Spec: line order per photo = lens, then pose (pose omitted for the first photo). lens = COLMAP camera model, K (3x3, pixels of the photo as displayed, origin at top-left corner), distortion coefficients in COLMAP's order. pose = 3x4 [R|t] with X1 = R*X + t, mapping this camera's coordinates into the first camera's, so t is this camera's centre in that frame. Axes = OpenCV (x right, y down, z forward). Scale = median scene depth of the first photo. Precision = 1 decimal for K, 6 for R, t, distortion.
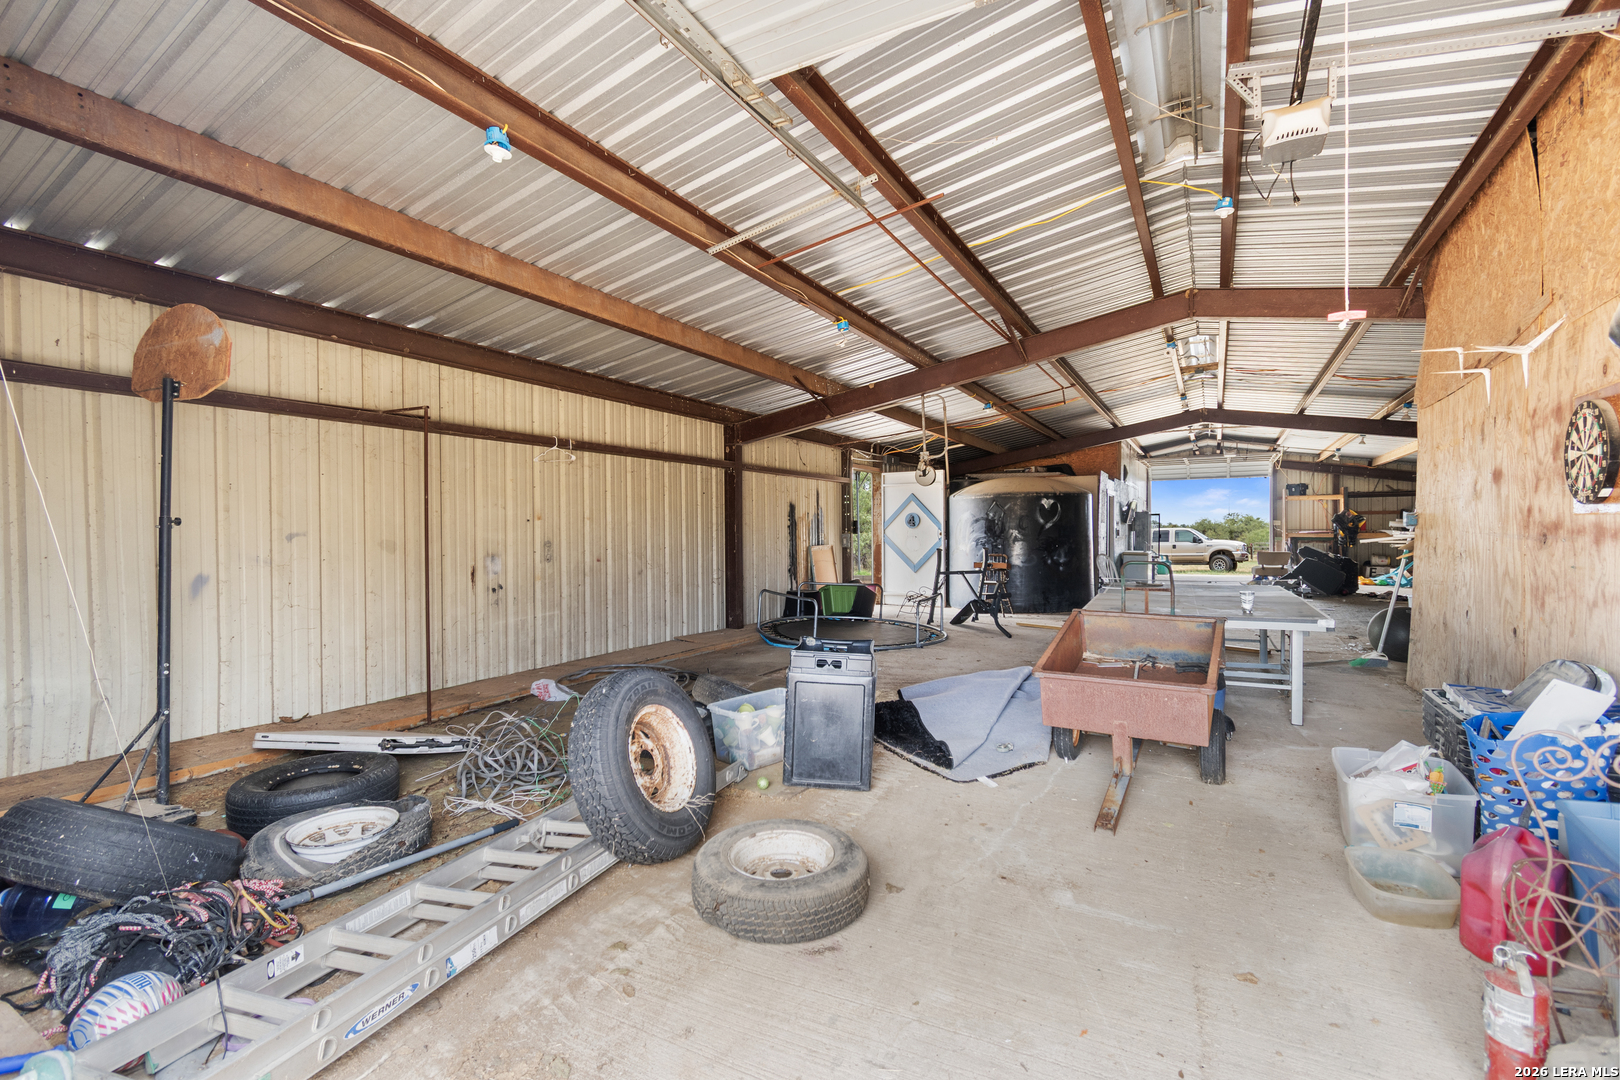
lens RADIAL K [[712.7, 0, 810.0], [0, 712.7, 540.0], [0, 0, 1]] dist [0.001384, 0.001003]
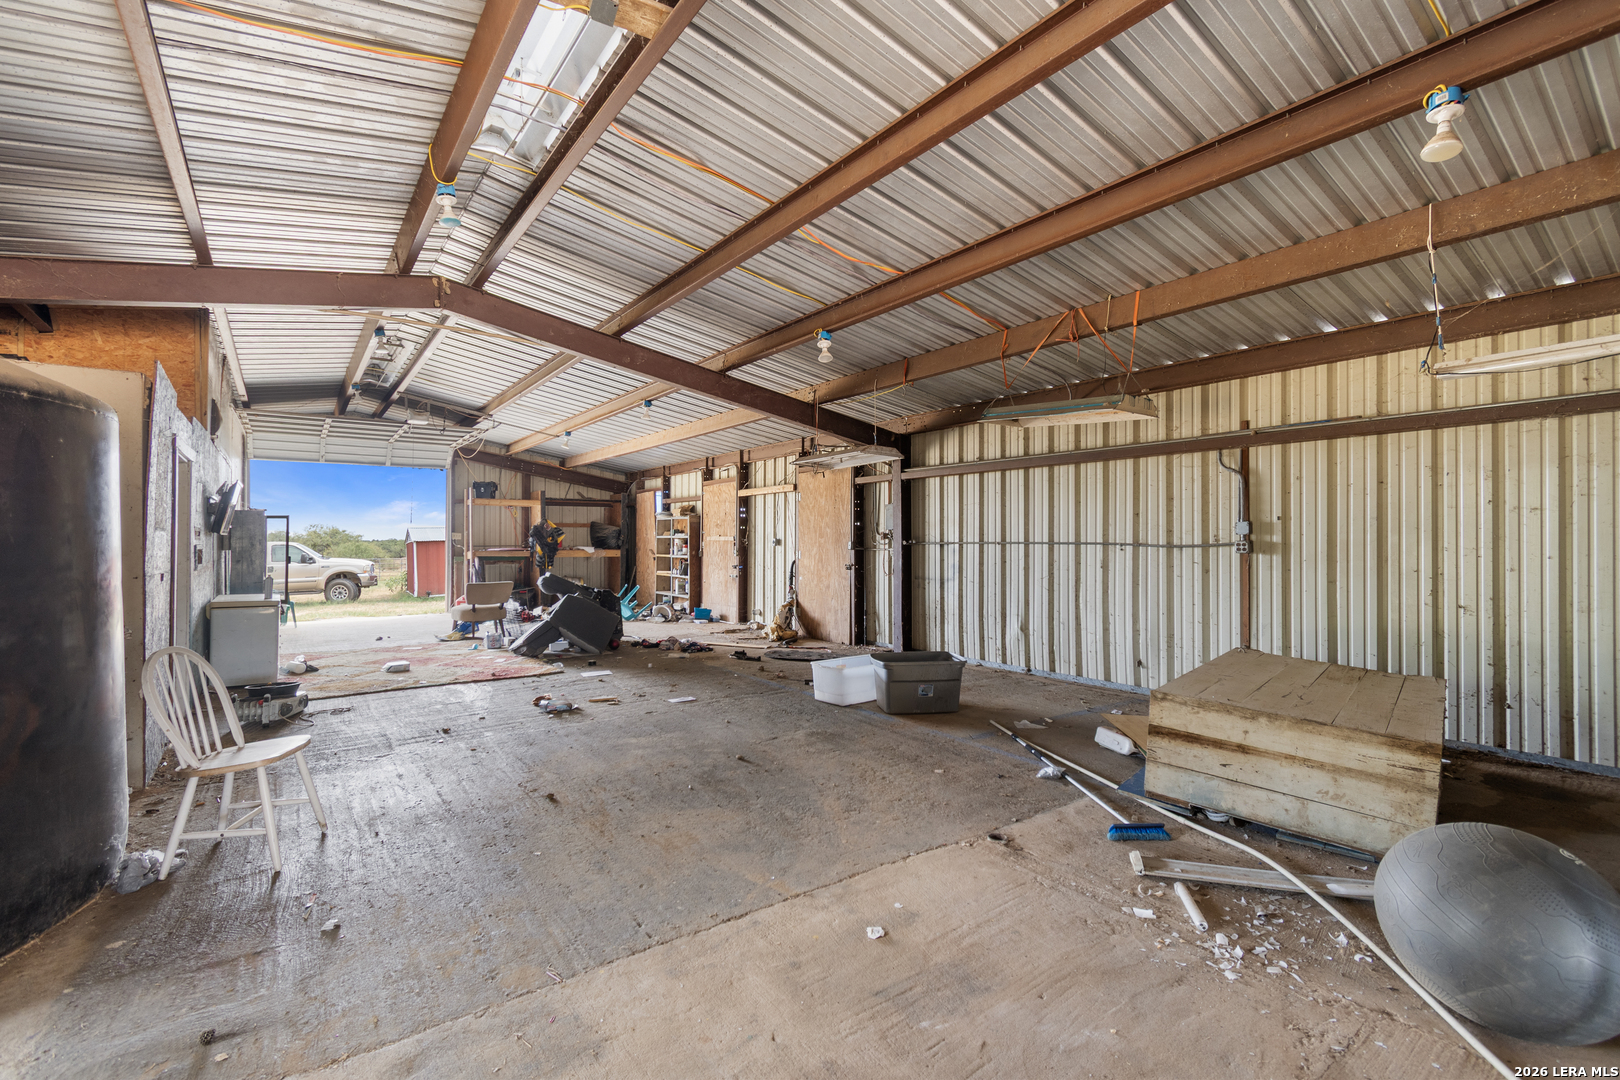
lens RADIAL K [[712.7, 0, 810.0], [0, 712.7, 540.0], [0, 0, 1]] dist [0.001384, 0.001003]
pose [[0.406352, 0.005265, 0.913702, 0.163660], [0.011406, 0.999876, -0.010834, -0.009196], [-0.913645, 0.014824, 0.406242, 0.418954]]
